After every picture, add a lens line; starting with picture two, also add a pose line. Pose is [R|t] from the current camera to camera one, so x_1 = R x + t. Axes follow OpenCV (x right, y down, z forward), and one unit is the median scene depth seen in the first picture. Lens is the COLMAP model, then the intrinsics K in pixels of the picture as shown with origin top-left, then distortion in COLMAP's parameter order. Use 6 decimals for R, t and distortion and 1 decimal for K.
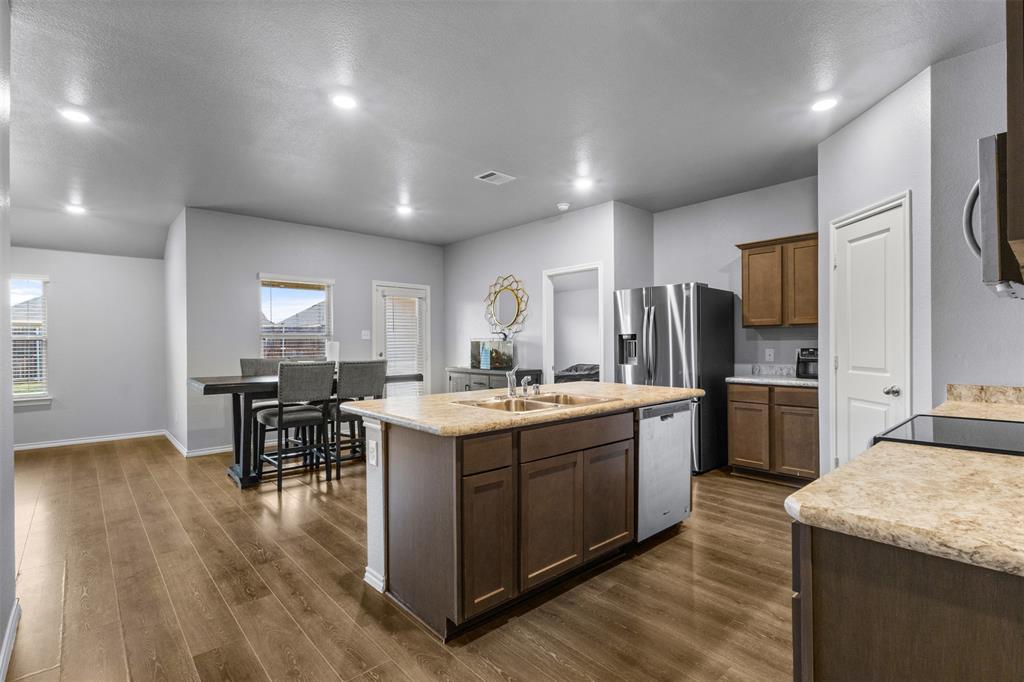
lens RADIAL K [[475.8, 0, 505.9], [0, 475.8, 343.6], [0, 0, 1]] dist [0.003139, 0.000443]
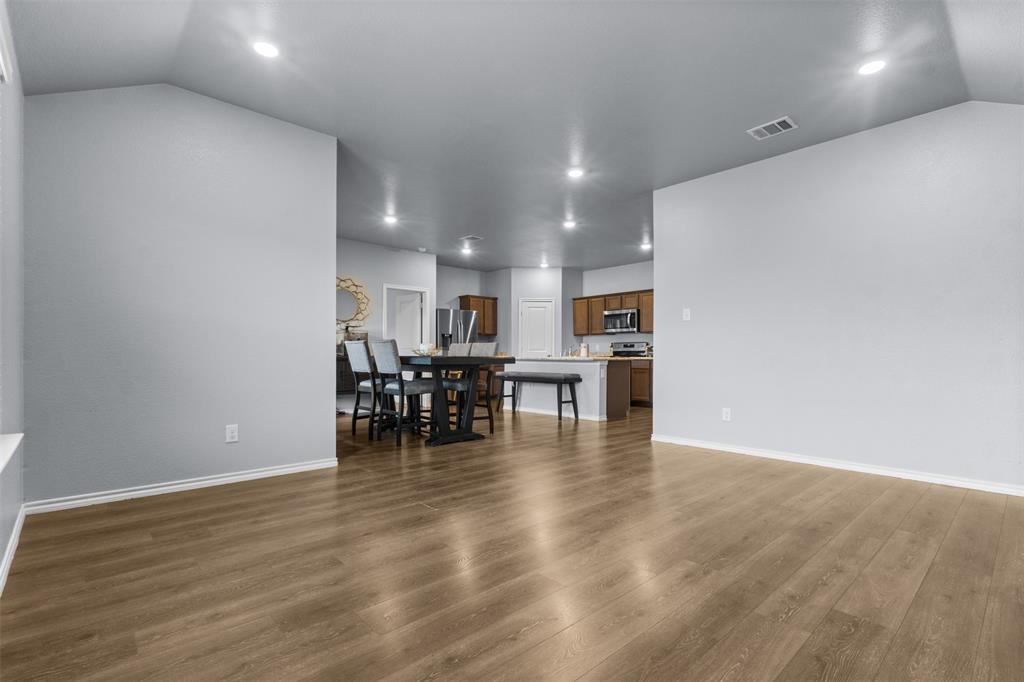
lens RADIAL K [[475.8, 0, 506.9], [0, 475.8, 347.3], [0, 0, 1]] dist [0.003139, 0.000443]
pose [[-0.018221, 0.013508, 0.999743, -1.763465], [-0.005879, 0.999890, -0.013617, 0.063723], [-0.999817, -0.006125, -0.018139, 0.912576]]
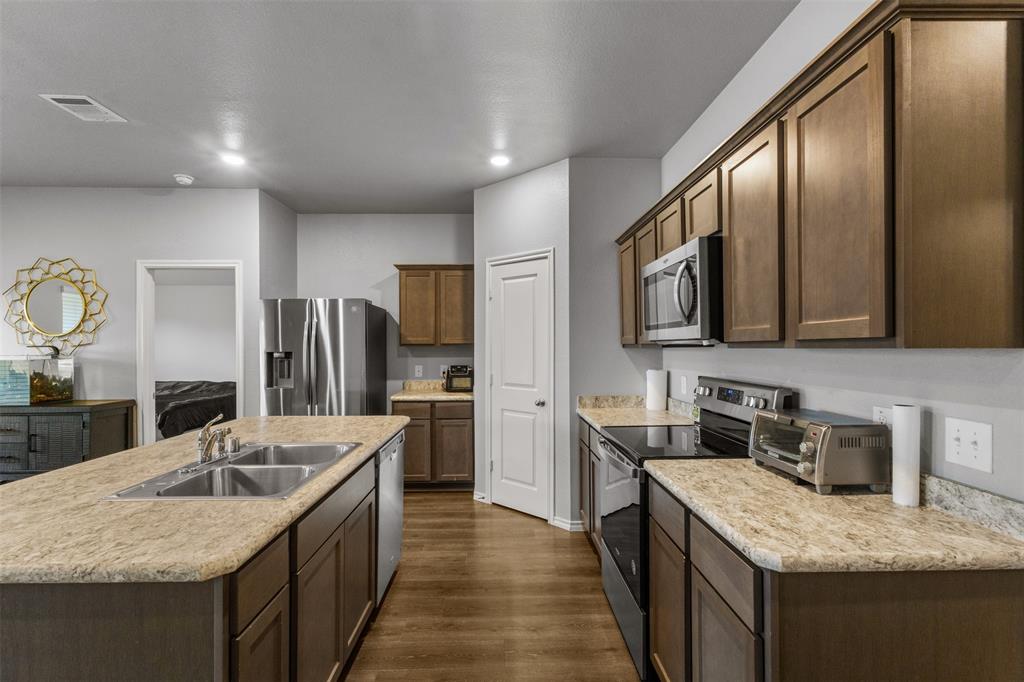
lens RADIAL K [[475.8, 0, 511.1], [0, 475.8, 347.0], [0, 0, 1]] dist [0.003139, 0.000443]
pose [[0.652714, 0.002828, 0.757599, -0.132170], [-0.001489, 0.999996, -0.002450, -0.030389], [-0.757603, 0.000471, 0.652716, 0.155514]]
